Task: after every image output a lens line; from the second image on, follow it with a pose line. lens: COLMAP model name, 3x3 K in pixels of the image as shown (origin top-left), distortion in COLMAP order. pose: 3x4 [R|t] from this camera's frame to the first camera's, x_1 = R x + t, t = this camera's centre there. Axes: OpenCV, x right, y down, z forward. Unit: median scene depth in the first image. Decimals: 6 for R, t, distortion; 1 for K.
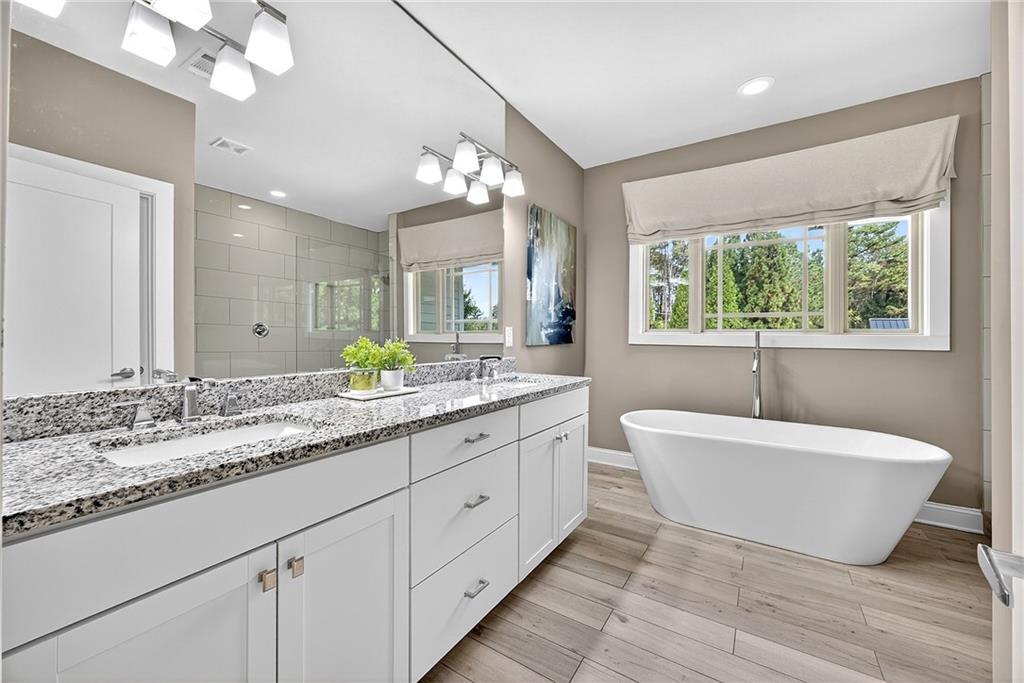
lens RADIAL K [[395.0, 0, 517.8], [0, 395.0, 334.3], [0, 0, 1]] dist [-0.001085, -0.000036]
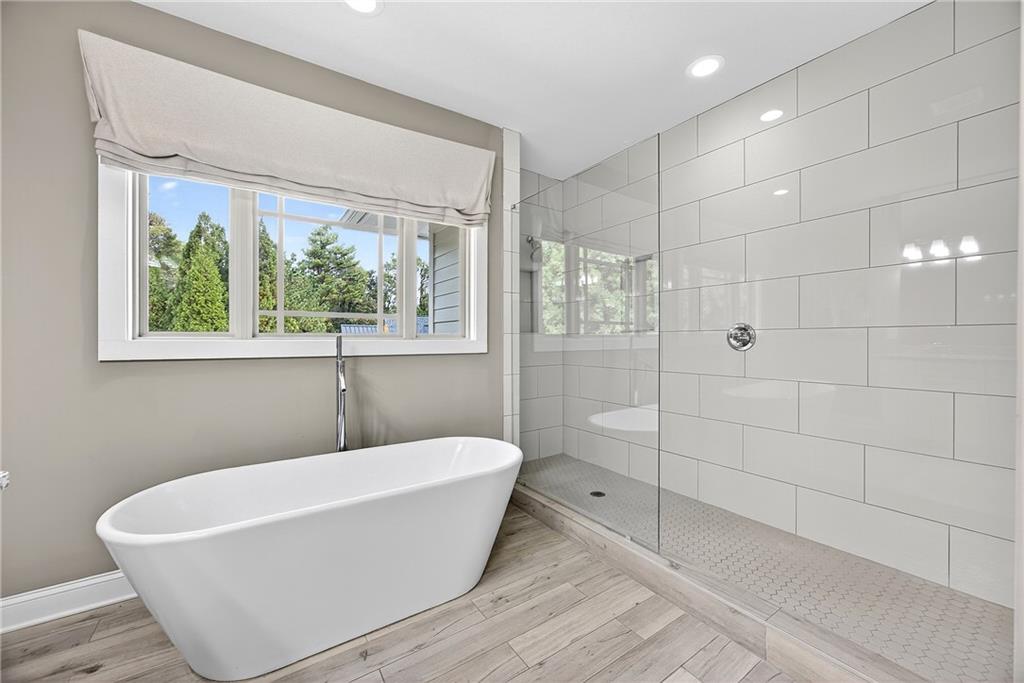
lens RADIAL K [[391.9, 0, 513.6], [0, 391.9, 344.2], [0, 0, 1]] dist [-0.041636, 0.013788]
pose [[0.392137, -0.017464, 0.919741, 0.049614], [0.001822, 0.999833, 0.018209, -0.004800], [-0.919905, -0.005465, 0.392103, 0.387957]]
